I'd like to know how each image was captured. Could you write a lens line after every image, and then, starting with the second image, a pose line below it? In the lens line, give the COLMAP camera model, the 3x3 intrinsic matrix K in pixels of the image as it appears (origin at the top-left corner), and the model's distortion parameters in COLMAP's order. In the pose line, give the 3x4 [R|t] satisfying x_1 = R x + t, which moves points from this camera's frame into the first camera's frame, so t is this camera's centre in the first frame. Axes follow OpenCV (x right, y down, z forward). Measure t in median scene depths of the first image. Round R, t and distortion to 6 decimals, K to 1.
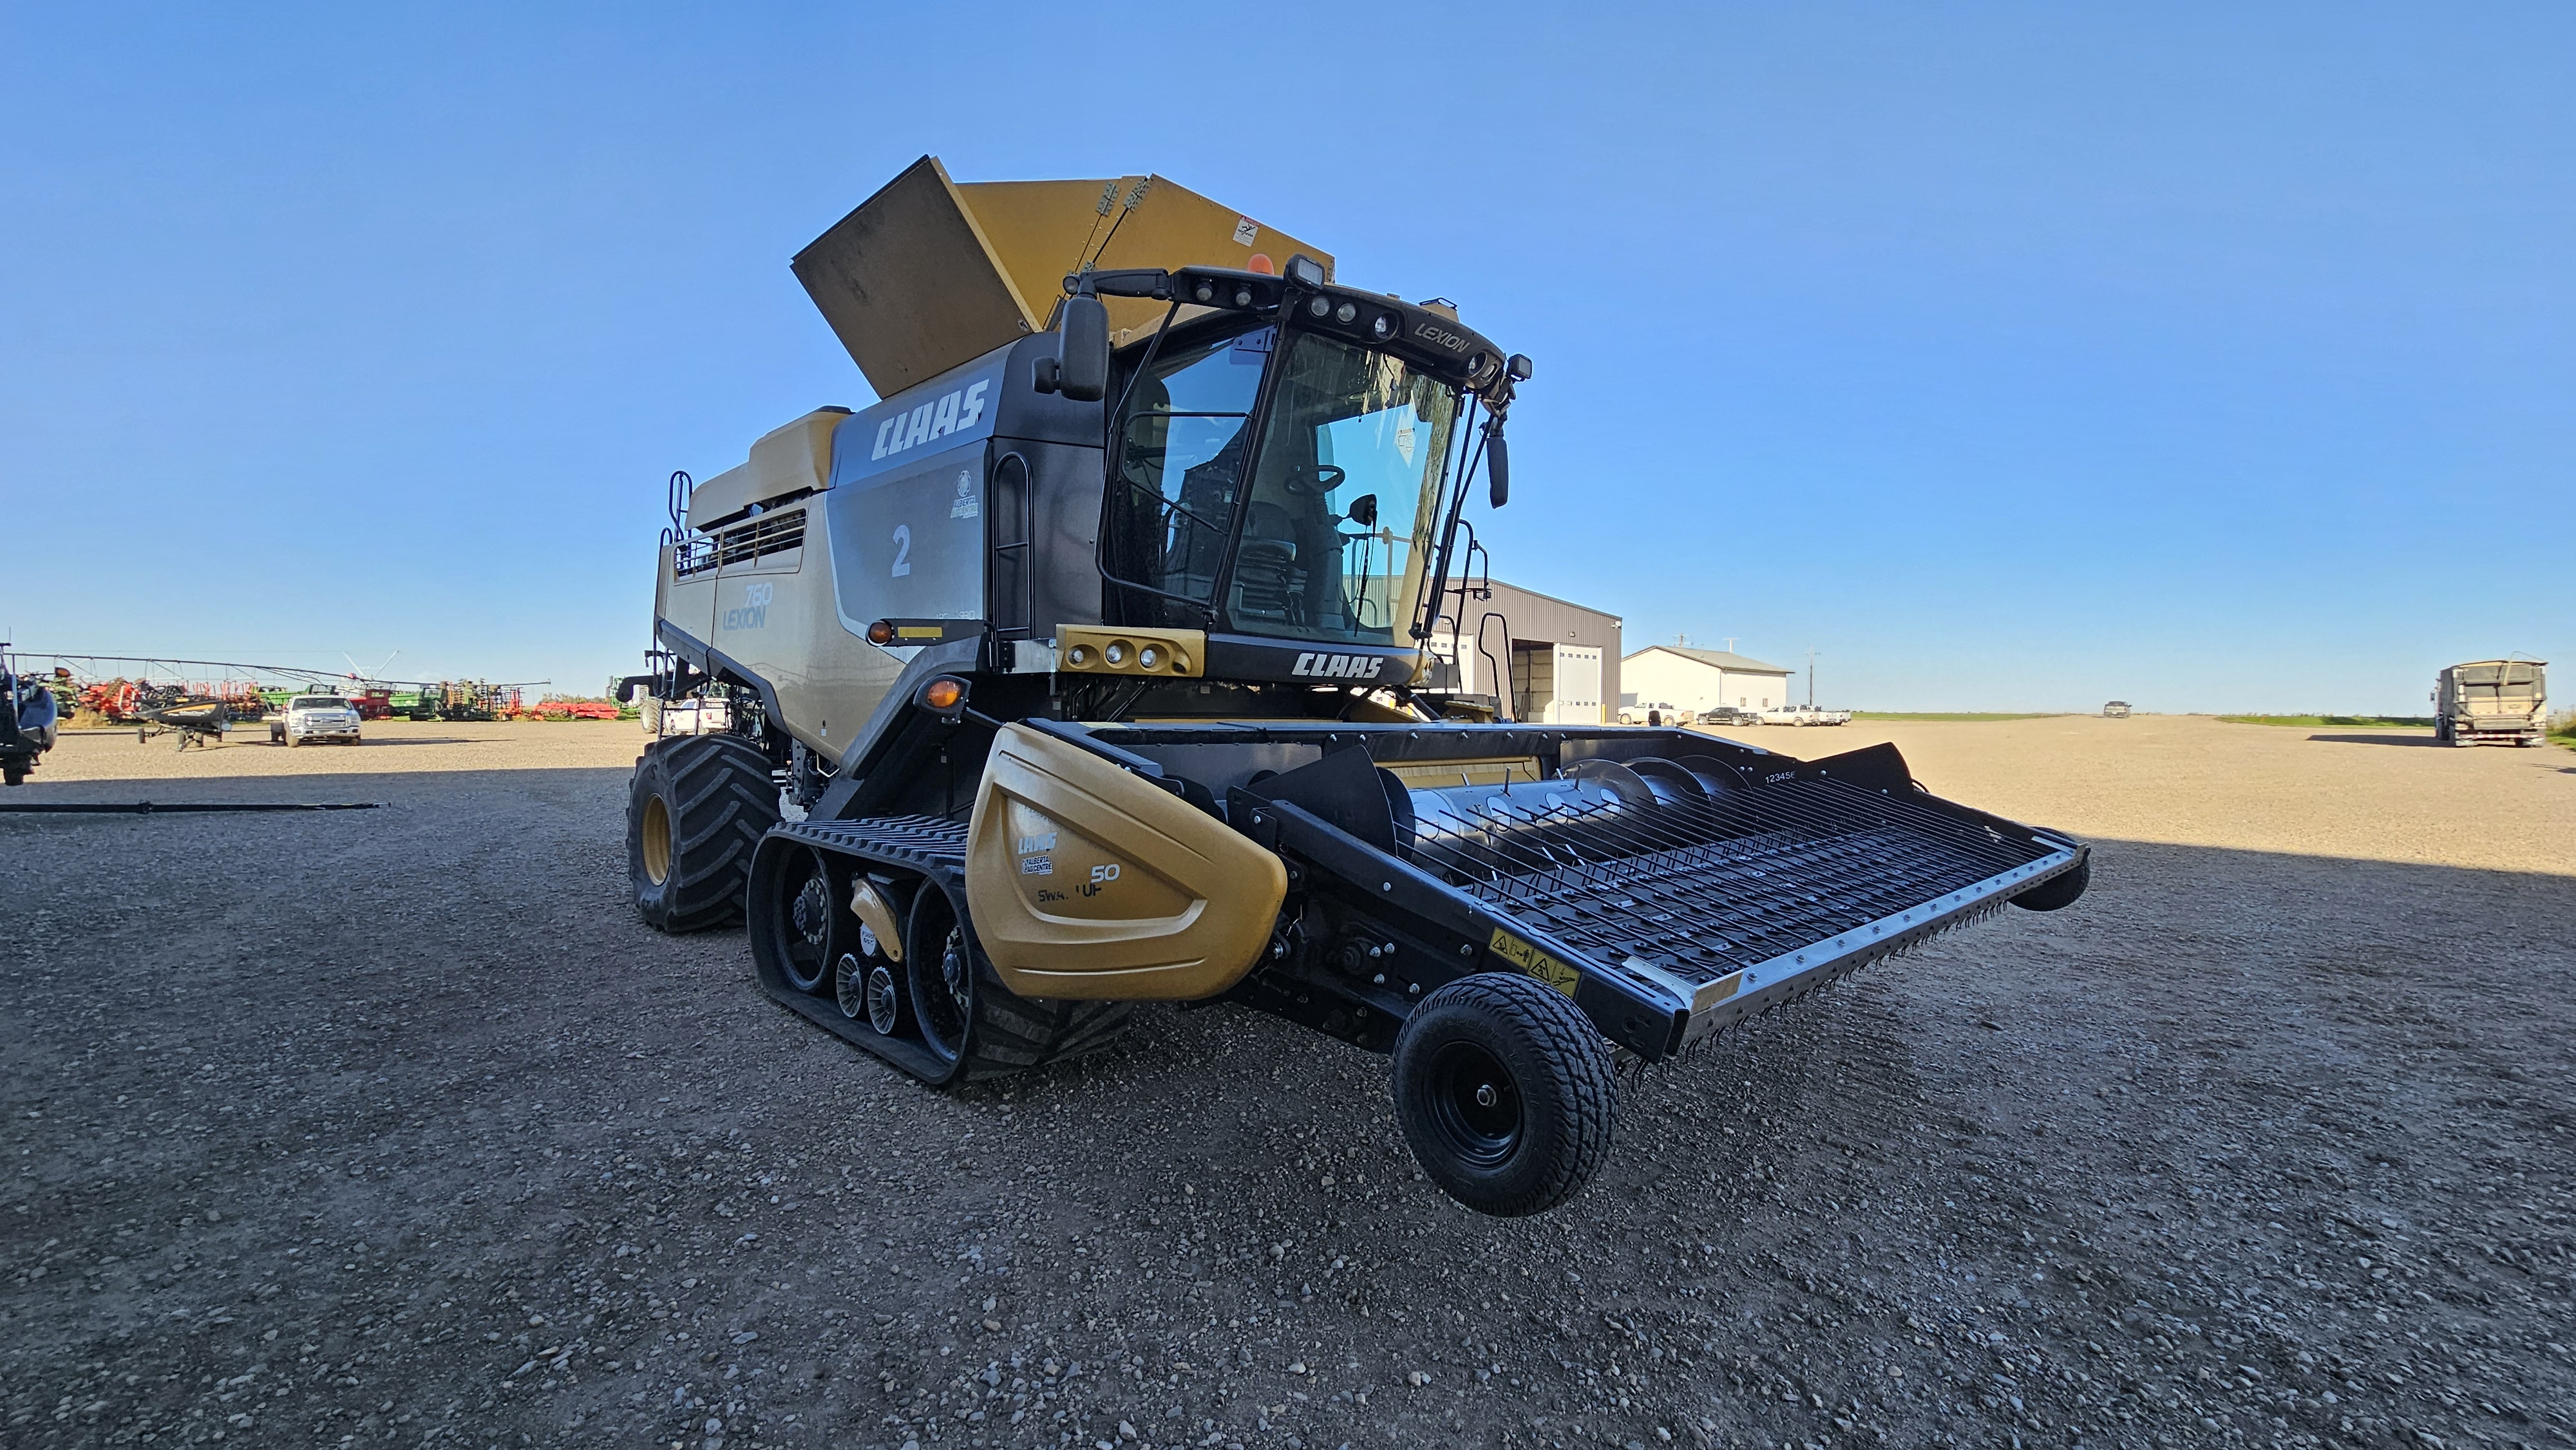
lens RADIAL K [[1055.1, 0, 1290.9], [0, 1055.1, 729.1], [0, 0, 1]] dist [-0.003057, 0.001652]
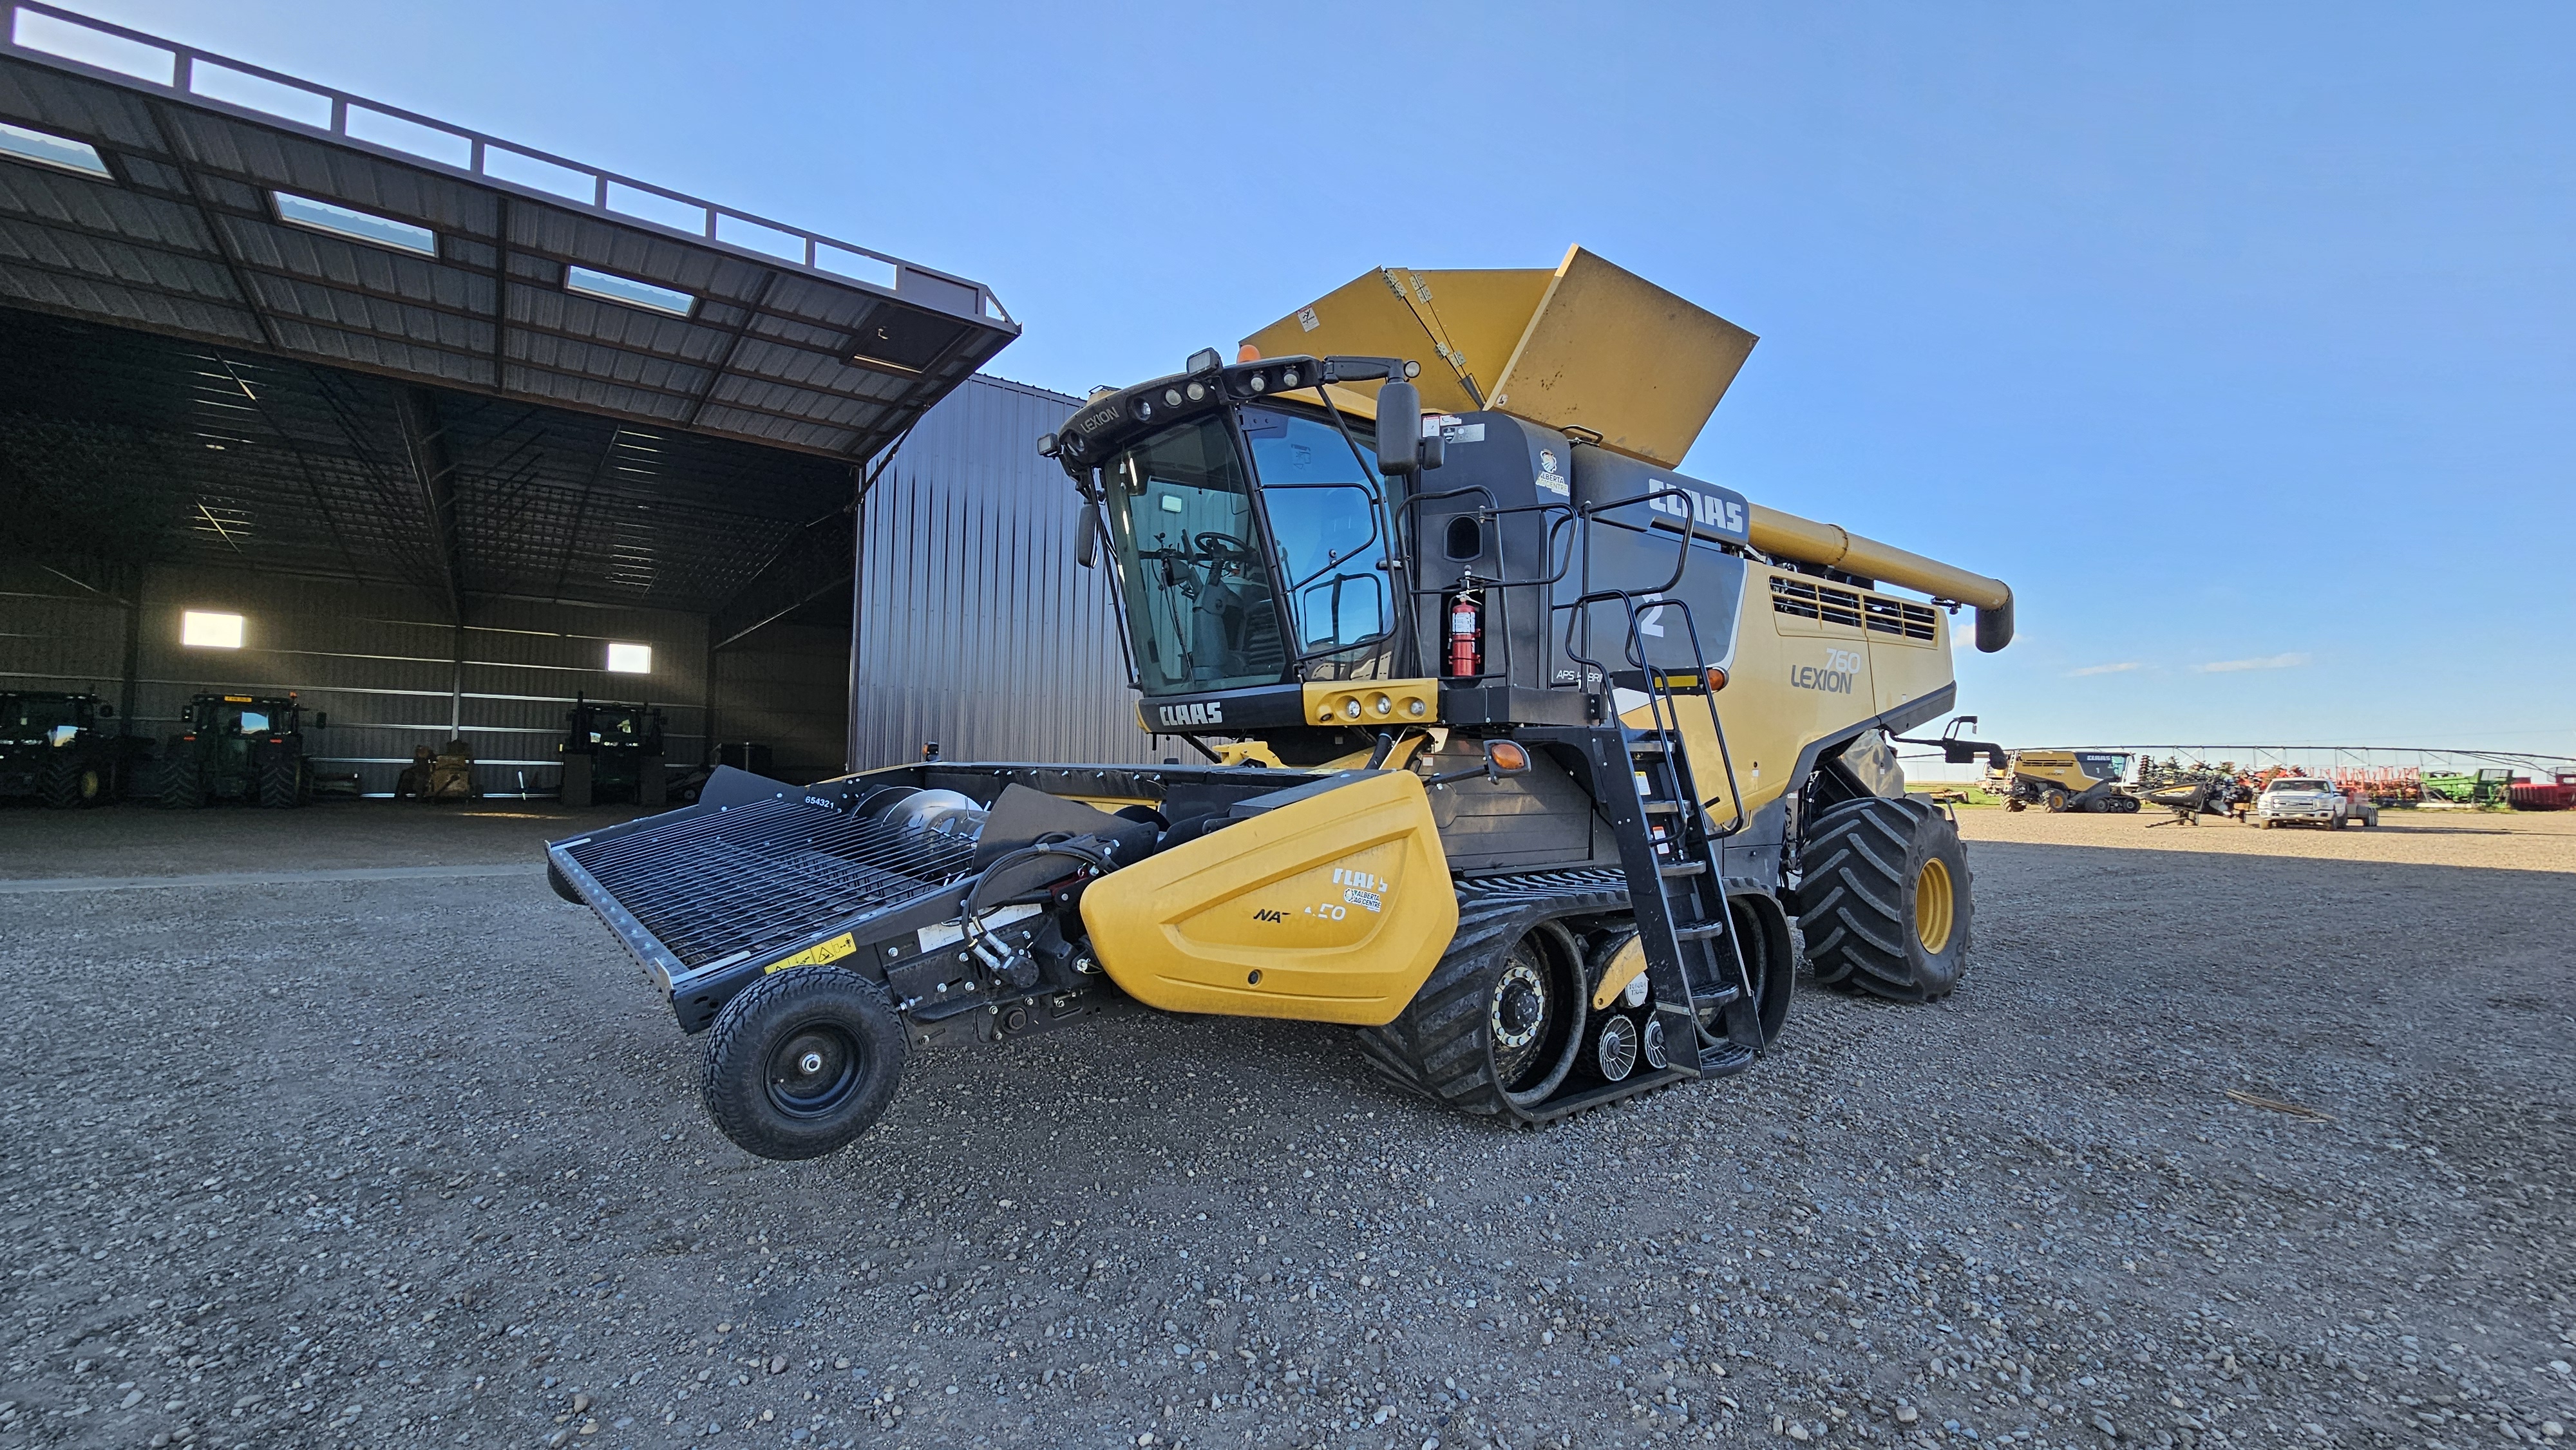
lens RADIAL K [[1053.5, 0, 1288.0], [0, 1053.5, 725.0], [0, 0, 1]] dist [-0.001433, 0.000626]
pose [[-0.126752, -0.057822, -0.990248, 1.083175], [-0.030892, 0.998045, -0.054324, 0.007261], [0.991453, 0.023705, -0.128290, 1.204769]]
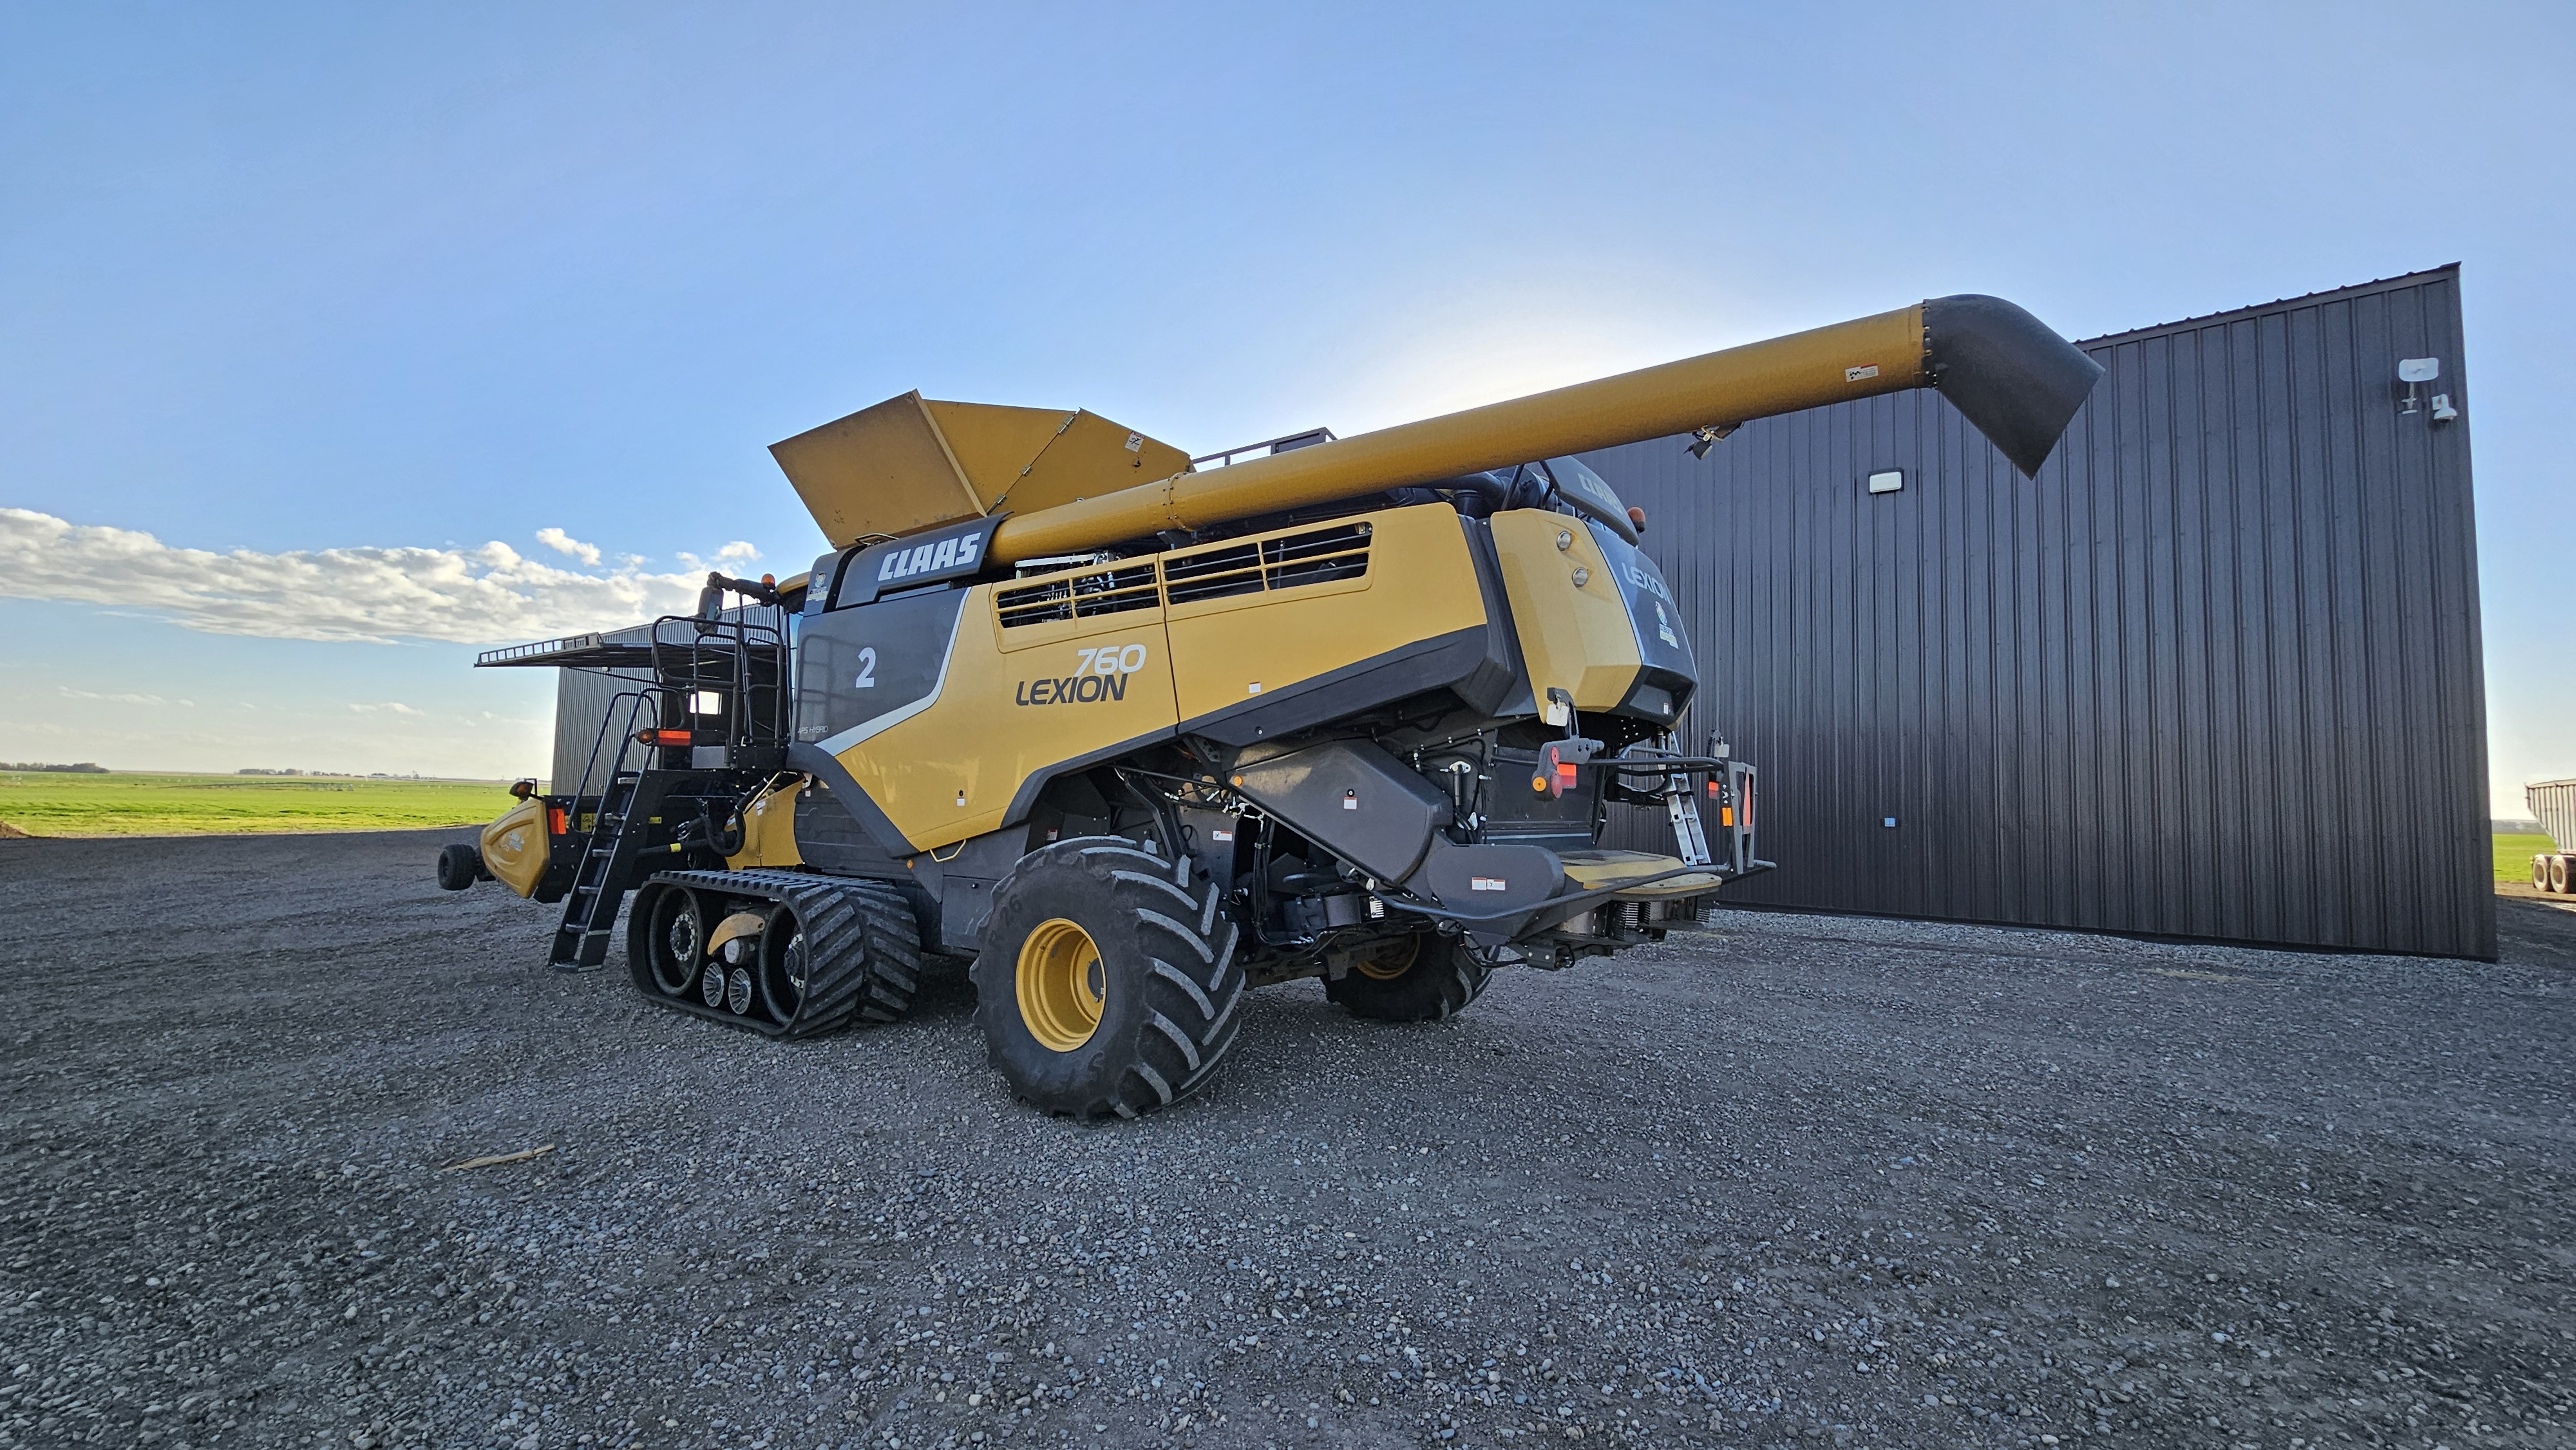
lens RADIAL K [[1053.5, 0, 1288.0], [0, 1053.5, 725.0], [0, 0, 1]] dist [-0.001433, 0.000626]
pose [[-0.989812, -0.043176, -0.135678, -0.416917], [-0.035037, 0.997473, -0.061809, -0.046877], [0.138003, -0.056426, -0.988823, 2.847171]]
